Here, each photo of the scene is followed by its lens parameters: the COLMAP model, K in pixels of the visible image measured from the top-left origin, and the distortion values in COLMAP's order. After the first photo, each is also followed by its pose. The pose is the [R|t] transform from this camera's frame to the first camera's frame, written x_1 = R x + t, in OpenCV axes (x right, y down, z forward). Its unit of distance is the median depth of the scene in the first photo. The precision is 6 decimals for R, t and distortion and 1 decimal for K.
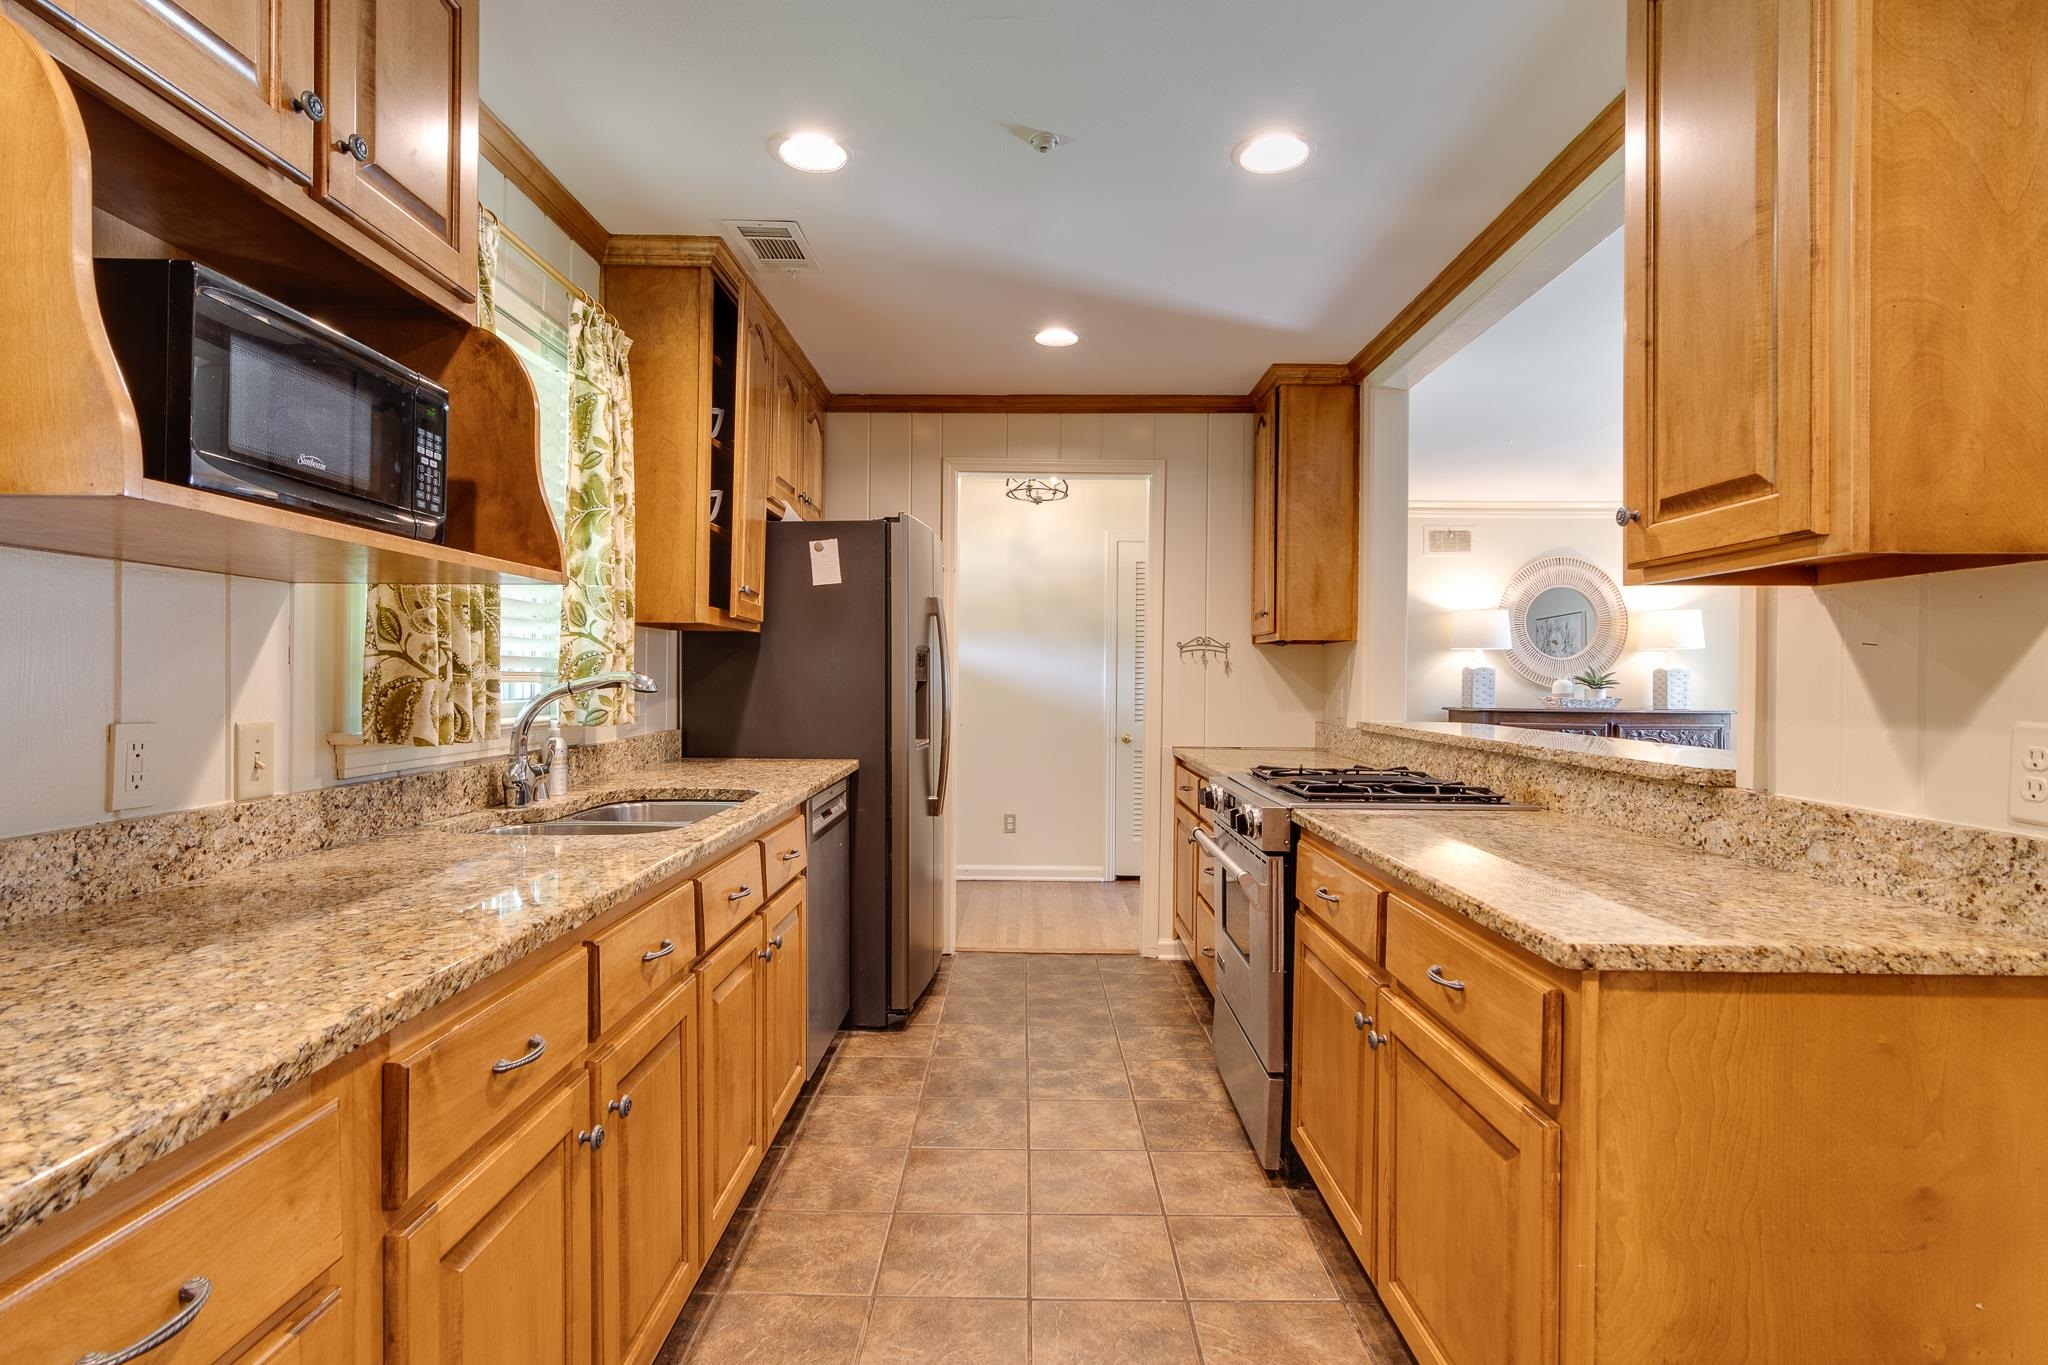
lens RADIAL K [[992.1, 0, 1023.1], [0, 992.1, 680.4], [0, 0, 1]] dist [0.000089, 0.001469]
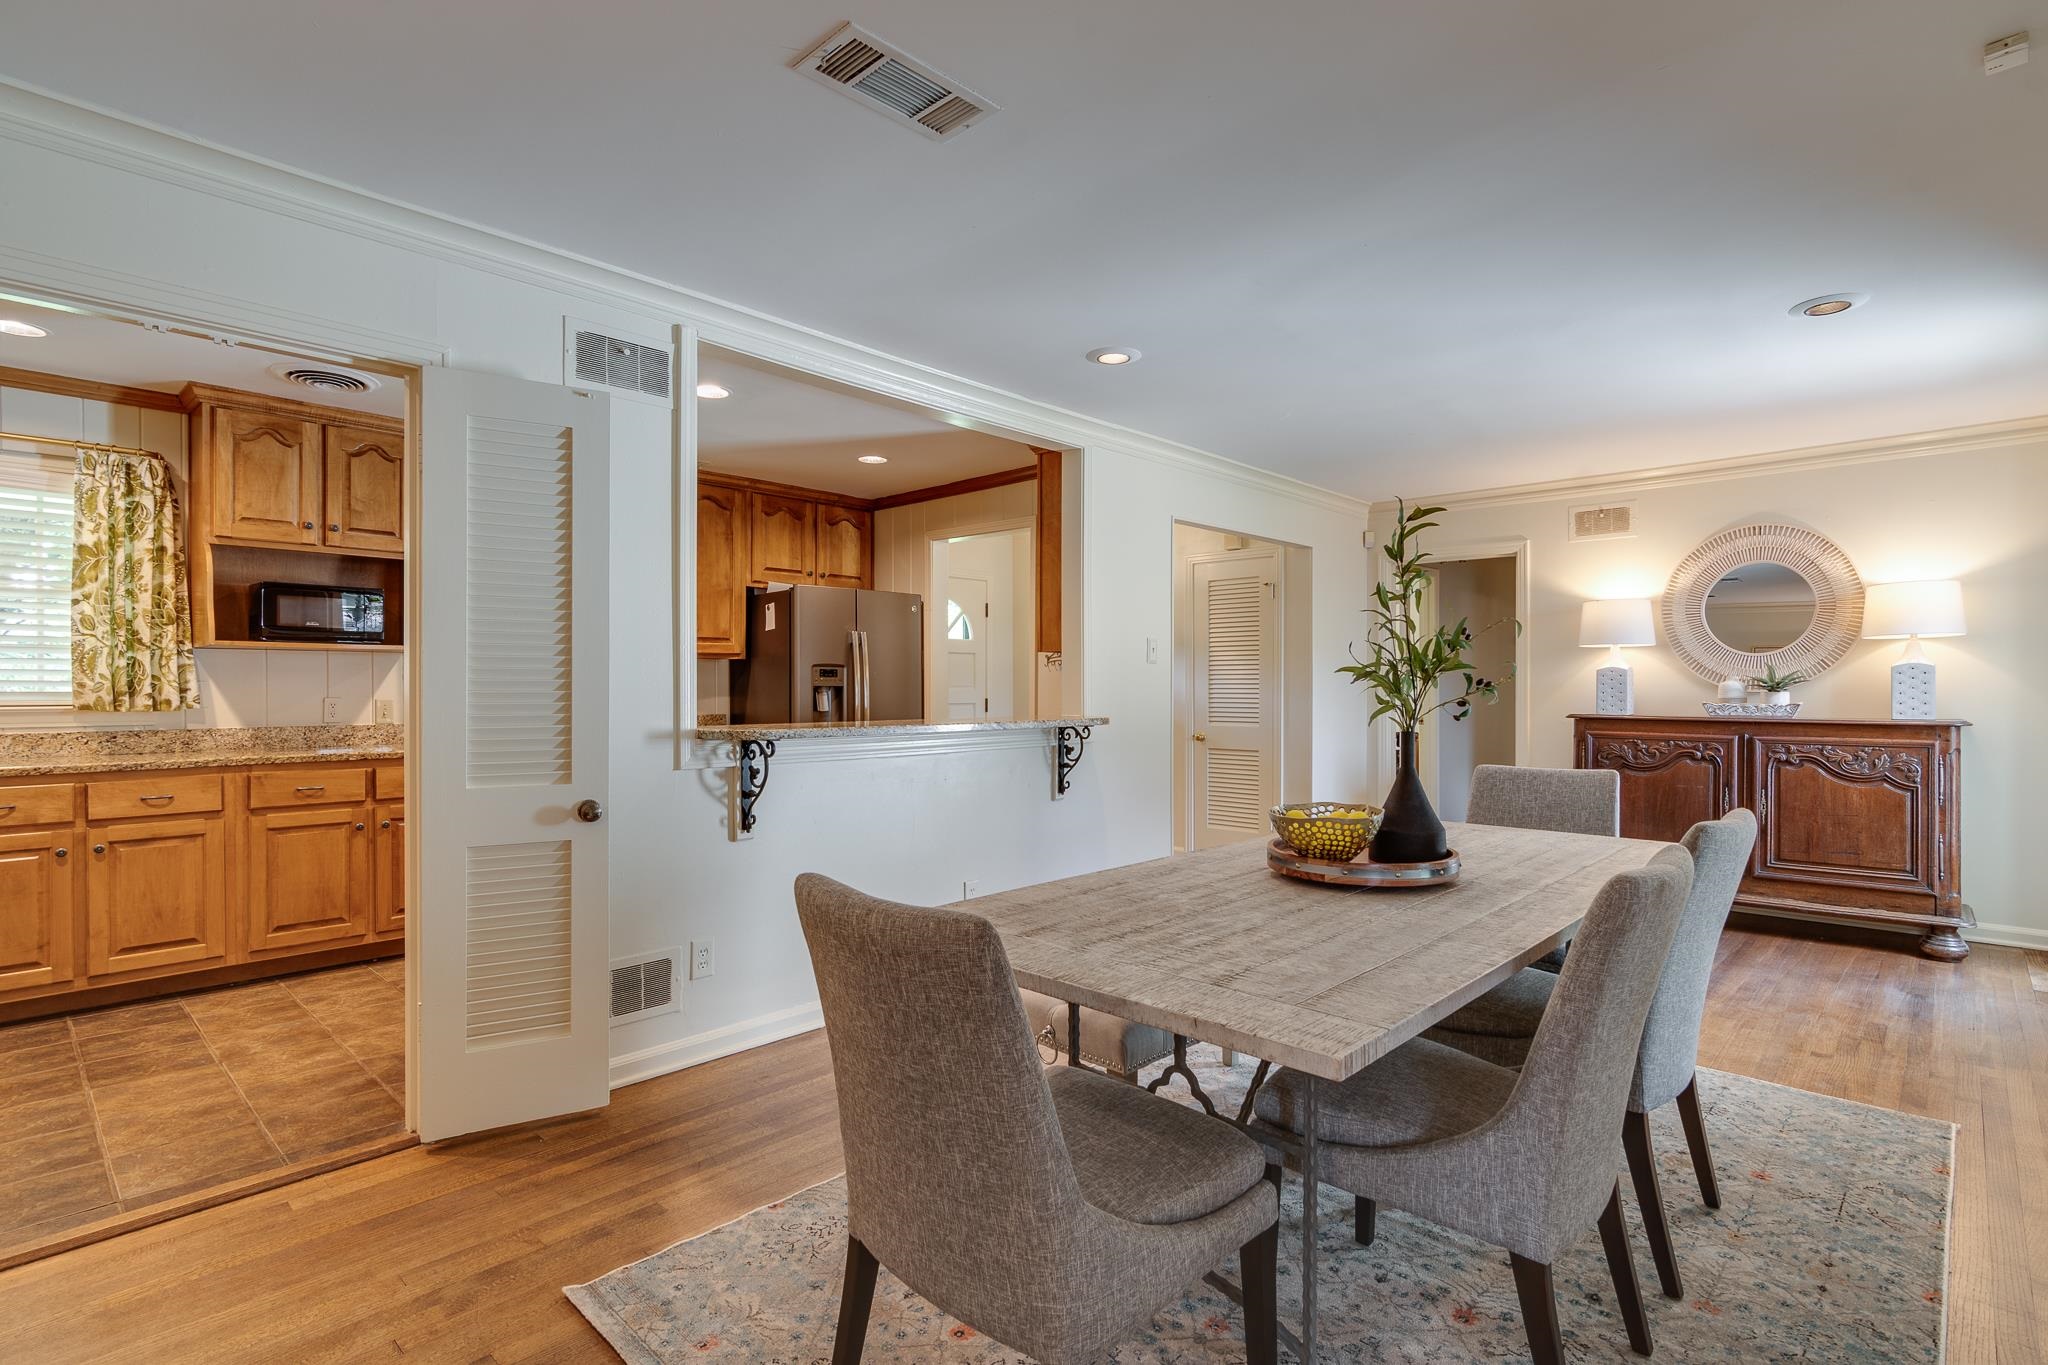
lens RADIAL K [[992.1, 0, 1018.8], [0, 992.1, 691.5], [0, 0, 1]] dist [0.000089, 0.001469]
pose [[0.724325, -0.004355, -0.689445, 0.671551], [0.002901, 0.999990, -0.003269, 0.008753], [0.689453, 0.000368, 0.724331, 0.028207]]
